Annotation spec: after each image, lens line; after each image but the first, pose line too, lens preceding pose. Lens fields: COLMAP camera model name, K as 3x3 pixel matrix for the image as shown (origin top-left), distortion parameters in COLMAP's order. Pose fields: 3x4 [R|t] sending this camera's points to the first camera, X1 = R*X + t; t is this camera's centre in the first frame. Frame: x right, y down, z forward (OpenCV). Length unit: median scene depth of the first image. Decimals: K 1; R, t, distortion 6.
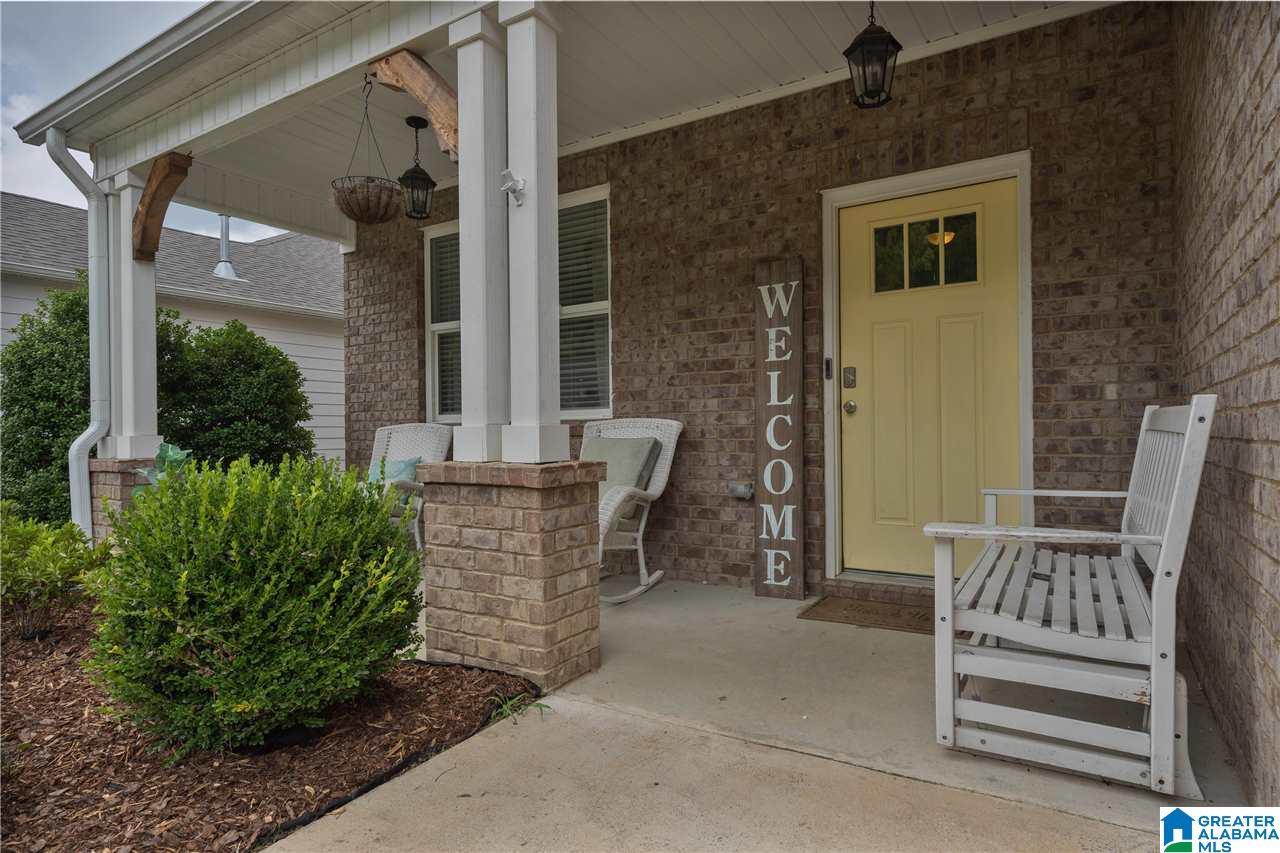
lens RADIAL K [[730.1, 0, 637.2], [0, 730.1, 432.6], [0, 0, 1]] dist [0.003416, 0.000037]
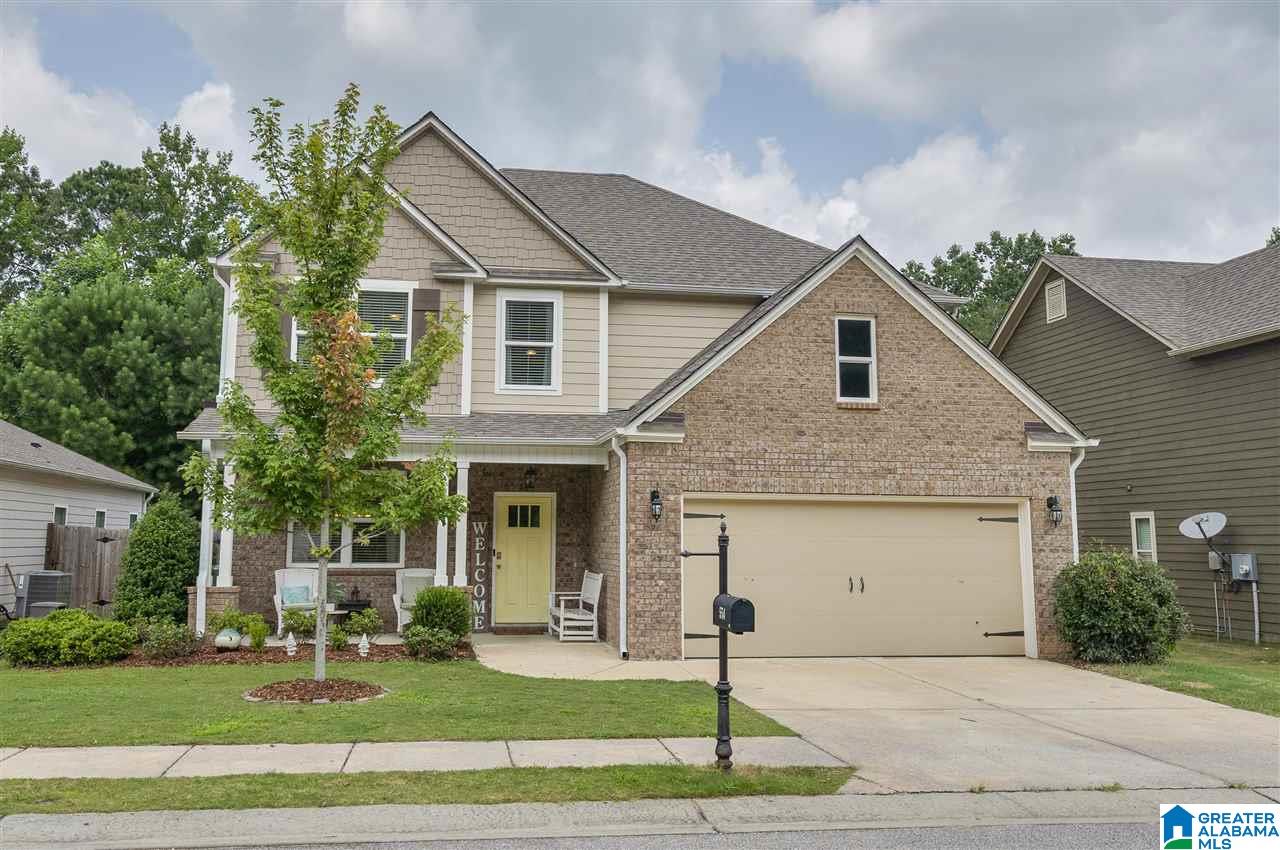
lens RADIAL K [[1065.3, 0, 599.6], [0, 1065.3, 385.5], [0, 0, 1]] dist [0.011917, 0.003295]
pose [[0.752471, 0.111639, 0.649095, -2.410291], [-0.016984, 0.988491, -0.150324, -0.122607], [-0.658407, 0.102090, 0.745706, -2.688990]]
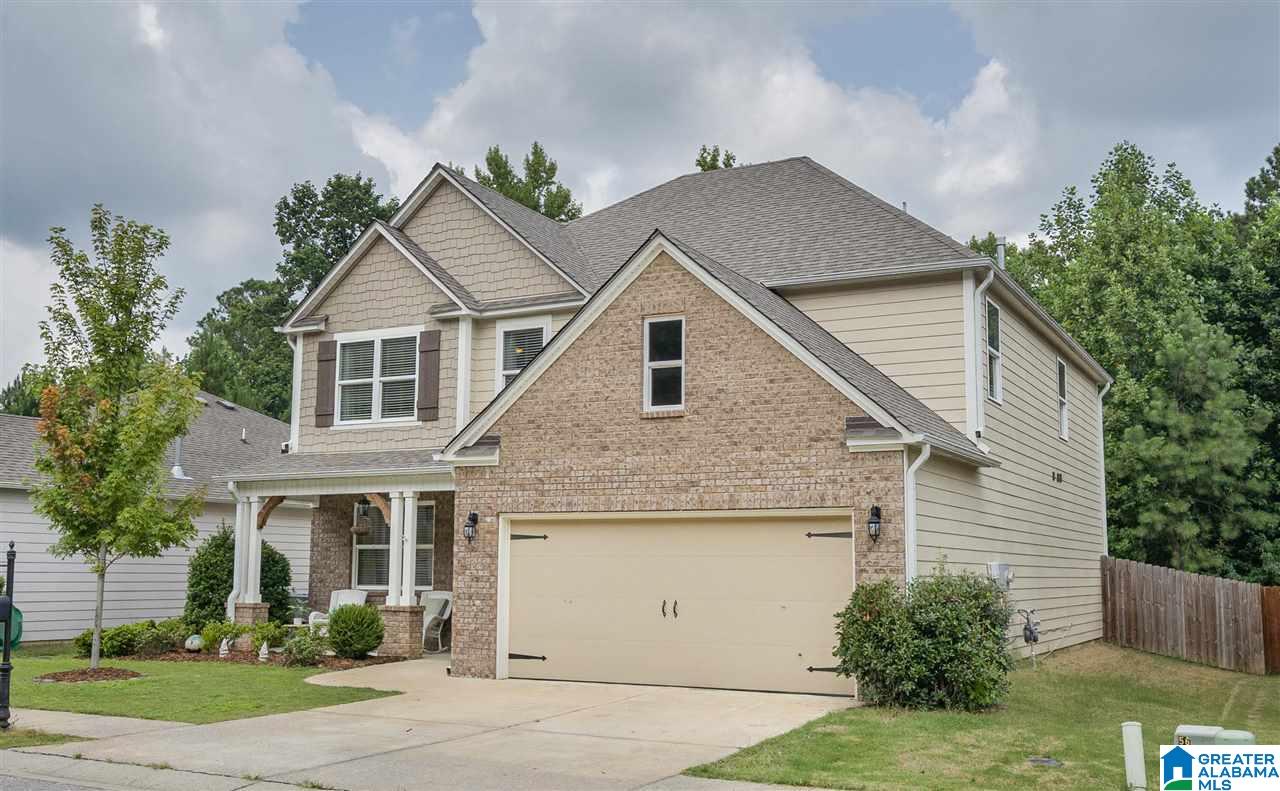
lens RADIAL K [[1257.7, 0, 641.7], [0, 1257.7, 396.6], [0, 0, 1]] dist [0.001978, 0.000000]
pose [[0.995771, 0.030397, 0.086693, 0.378566], [-0.018246, 0.990312, -0.137656, -0.126902], [-0.090038, 0.135493, 0.986679, -4.558562]]
